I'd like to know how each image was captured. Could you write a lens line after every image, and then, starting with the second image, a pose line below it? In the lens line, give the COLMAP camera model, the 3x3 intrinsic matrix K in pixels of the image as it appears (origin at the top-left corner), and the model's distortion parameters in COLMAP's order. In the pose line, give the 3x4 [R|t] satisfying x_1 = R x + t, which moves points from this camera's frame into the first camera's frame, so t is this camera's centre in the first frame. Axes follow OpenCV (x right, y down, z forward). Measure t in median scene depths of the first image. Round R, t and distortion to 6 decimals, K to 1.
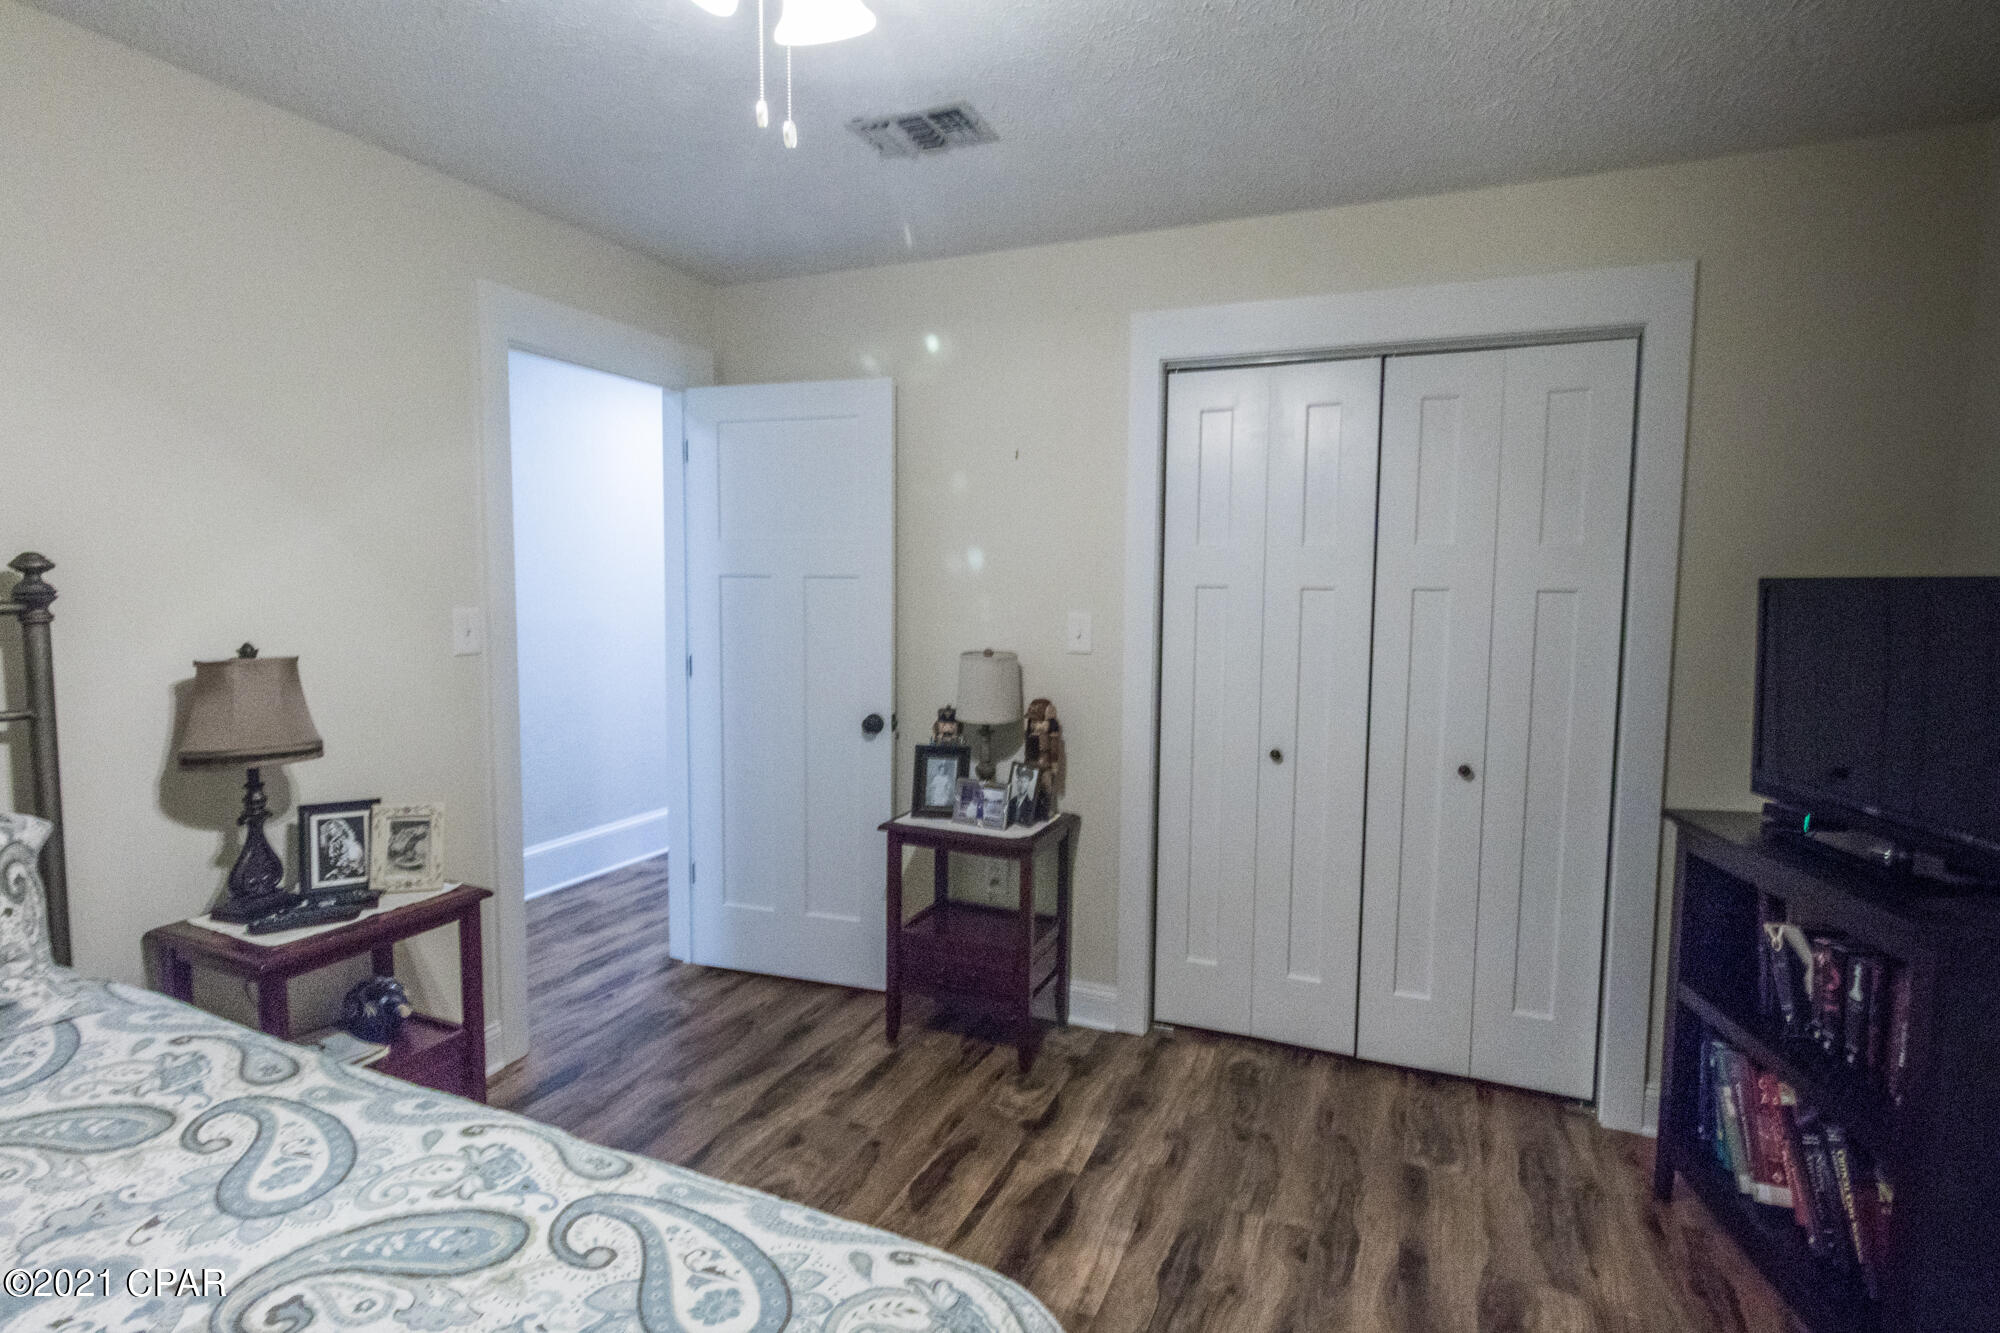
lens RADIAL K [[985.8, 0, 996.5], [0, 985.8, 668.8], [0, 0, 1]] dist [0.001705, -0.000926]
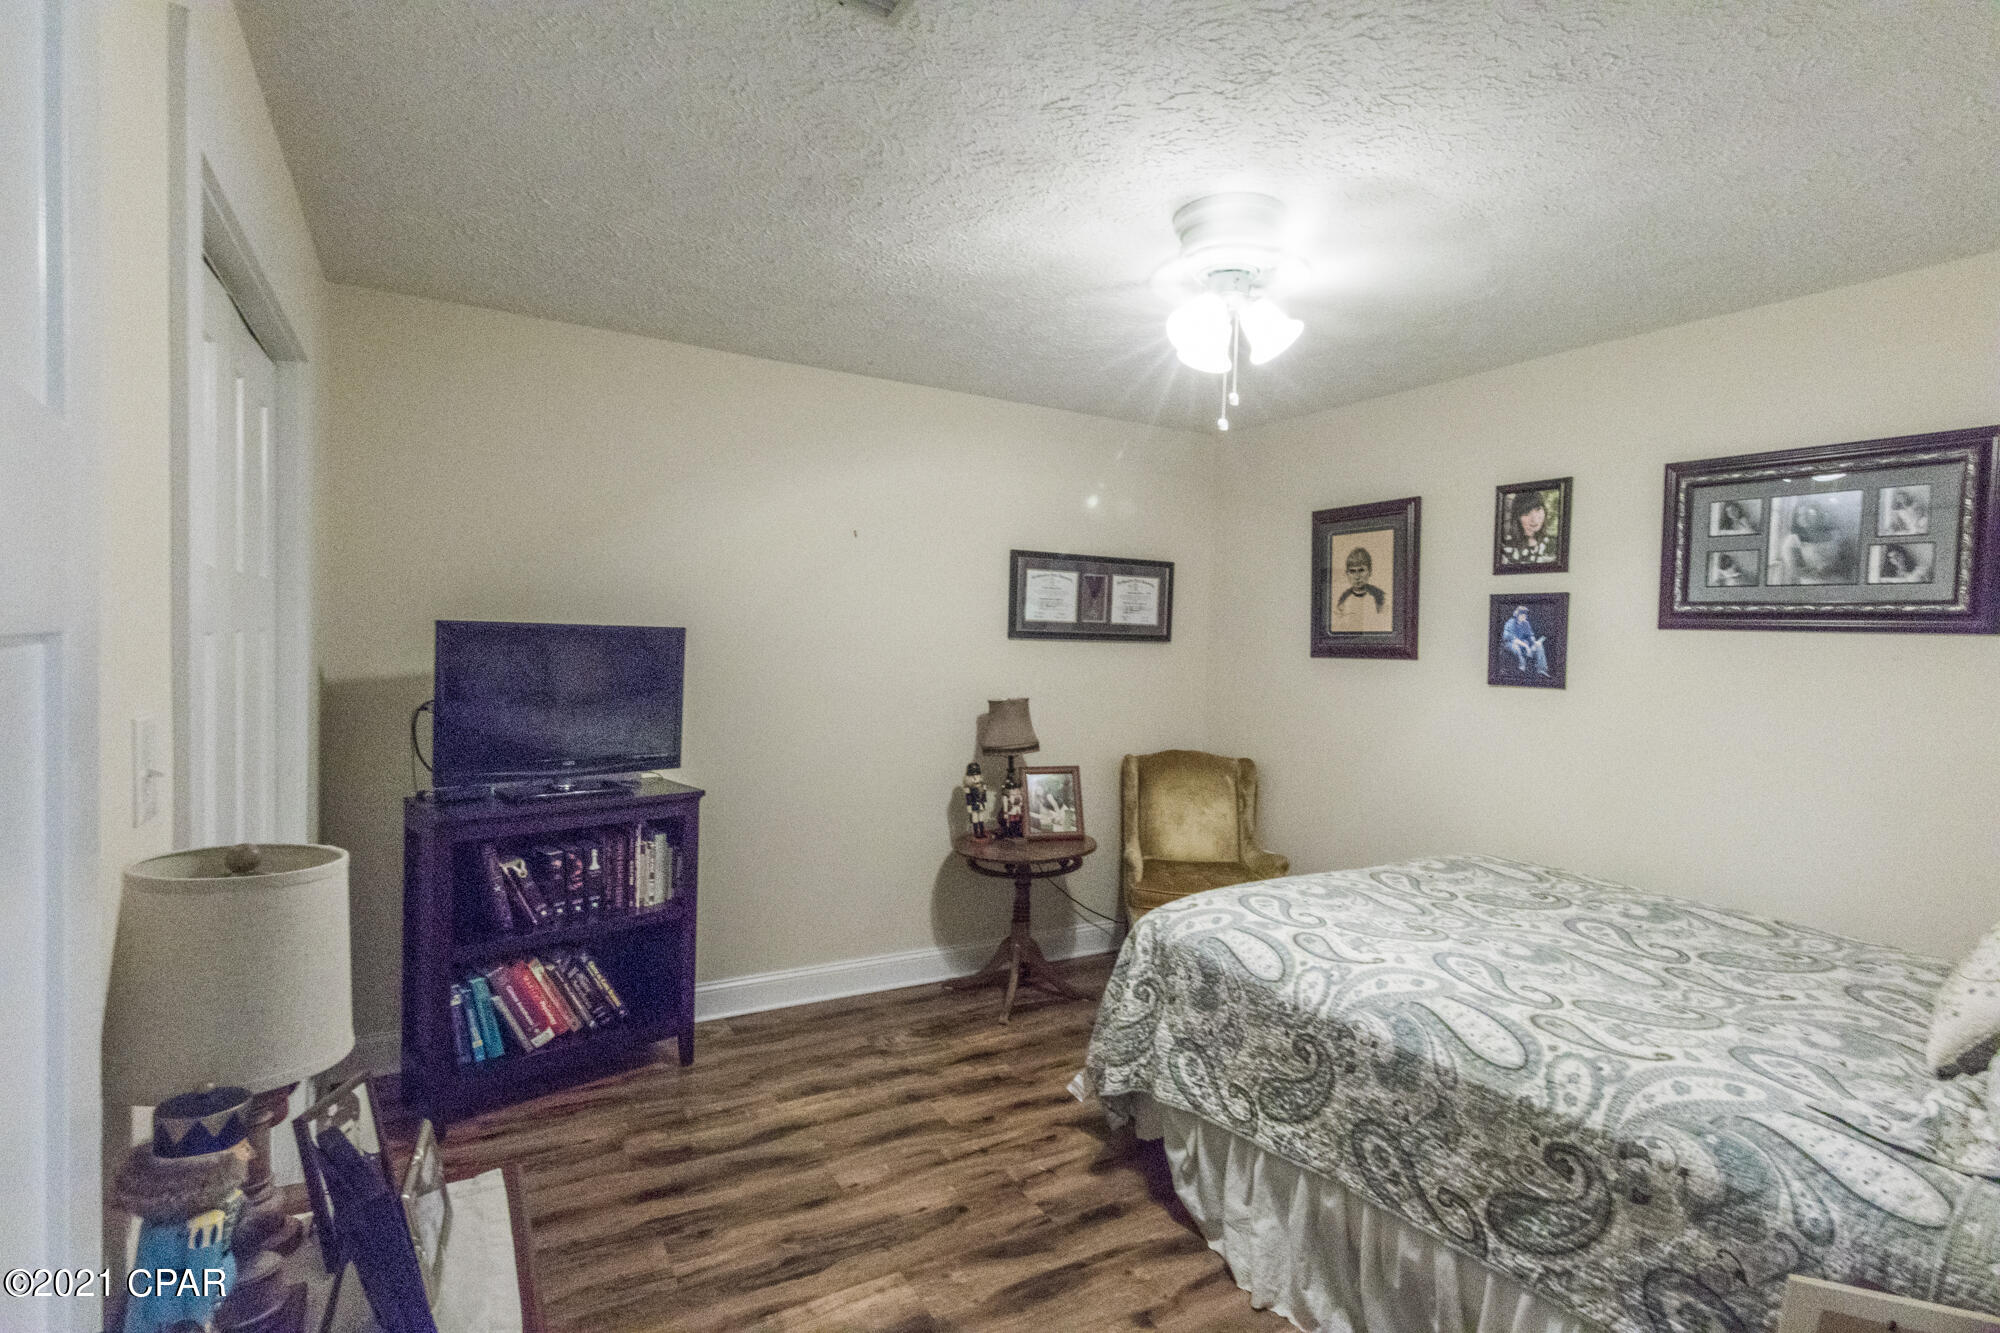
lens RADIAL K [[985.8, 0, 996.5], [0, 985.8, 668.8], [0, 0, 1]] dist [0.001705, -0.000926]
pose [[-0.804250, -0.051041, 0.592096, -0.621016], [0.015975, 0.994088, 0.107392, -0.166410], [-0.594077, 0.095829, -0.798680, 1.728779]]
